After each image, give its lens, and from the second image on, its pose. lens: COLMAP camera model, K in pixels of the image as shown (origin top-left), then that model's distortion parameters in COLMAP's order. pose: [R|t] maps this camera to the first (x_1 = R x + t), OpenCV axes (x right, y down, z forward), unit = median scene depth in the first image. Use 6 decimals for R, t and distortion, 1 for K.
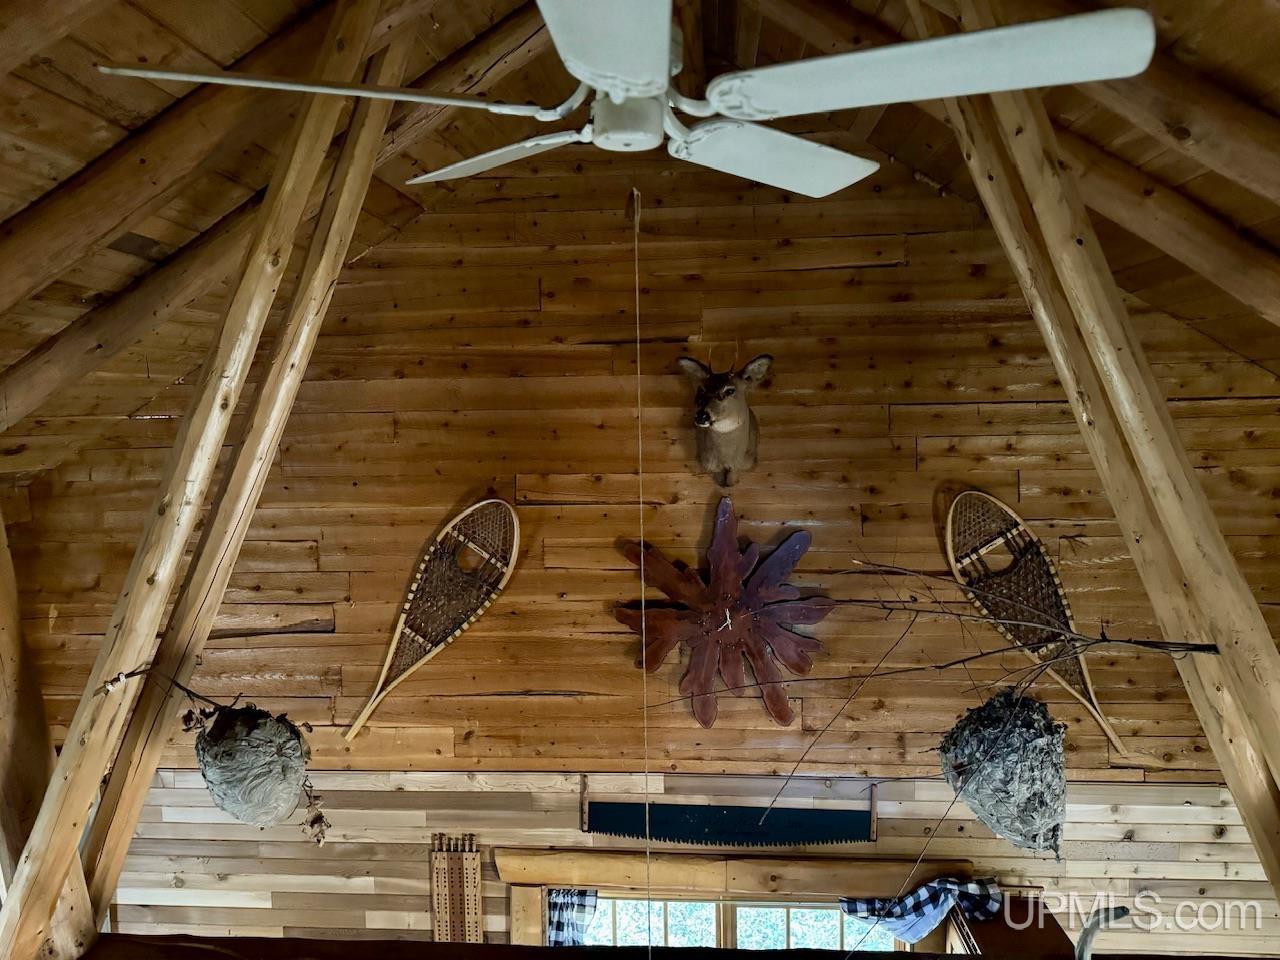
lens RADIAL K [[895.9, 0, 638.5], [0, 895.9, 472.3], [0, 0, 1]] dist [0.034167, -0.038275]
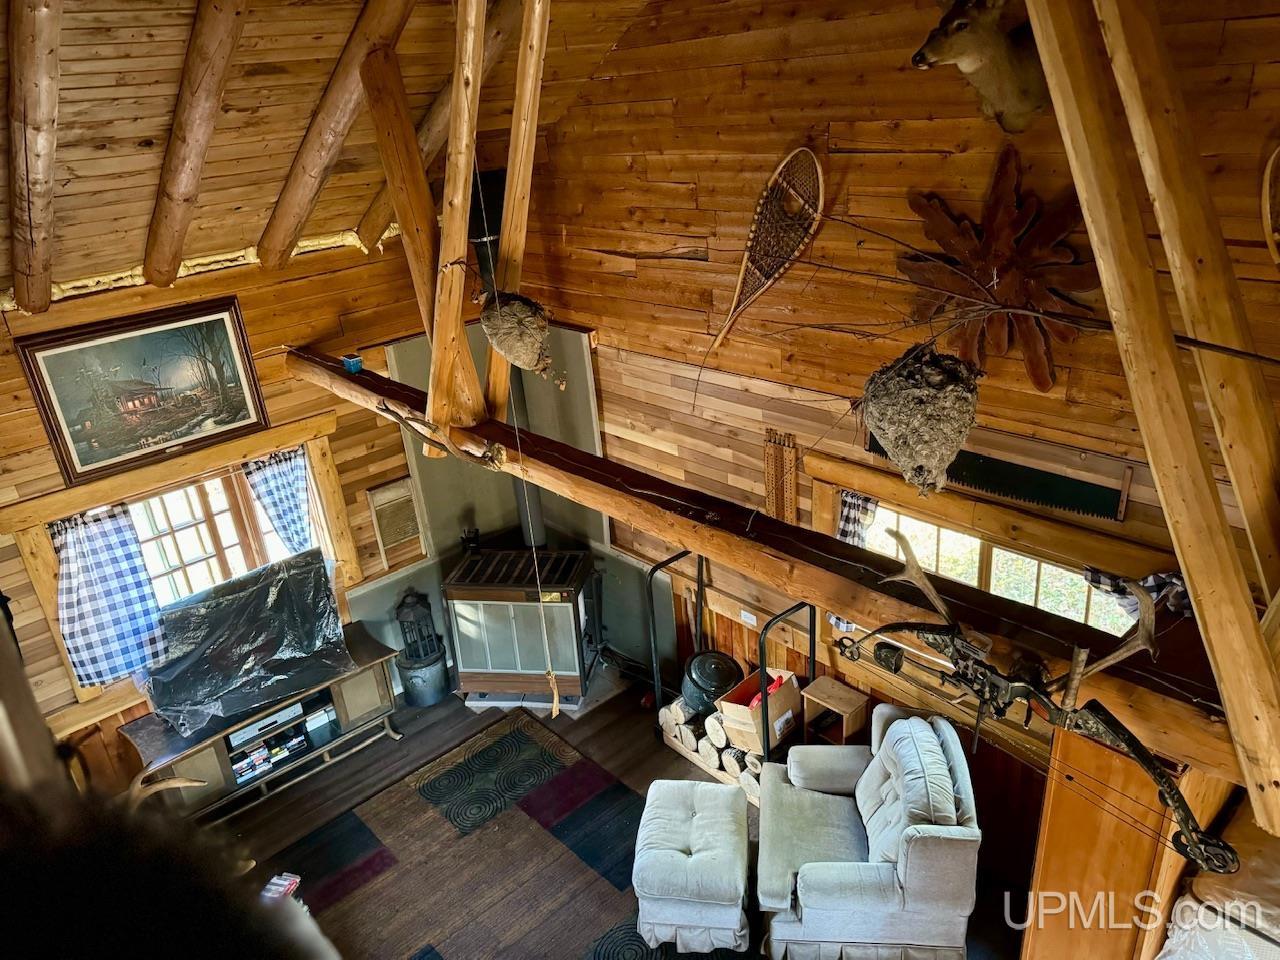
lens RADIAL K [[895.9, 0, 631.4], [0, 895.9, 499.8], [0, 0, 1]] dist [0.034167, -0.038275]
pose [[0.725408, 0.251802, -0.640608, 0.487986], [0.028198, 0.919032, 0.393172, -0.012886], [0.687741, -0.303274, 0.659573, -0.006463]]
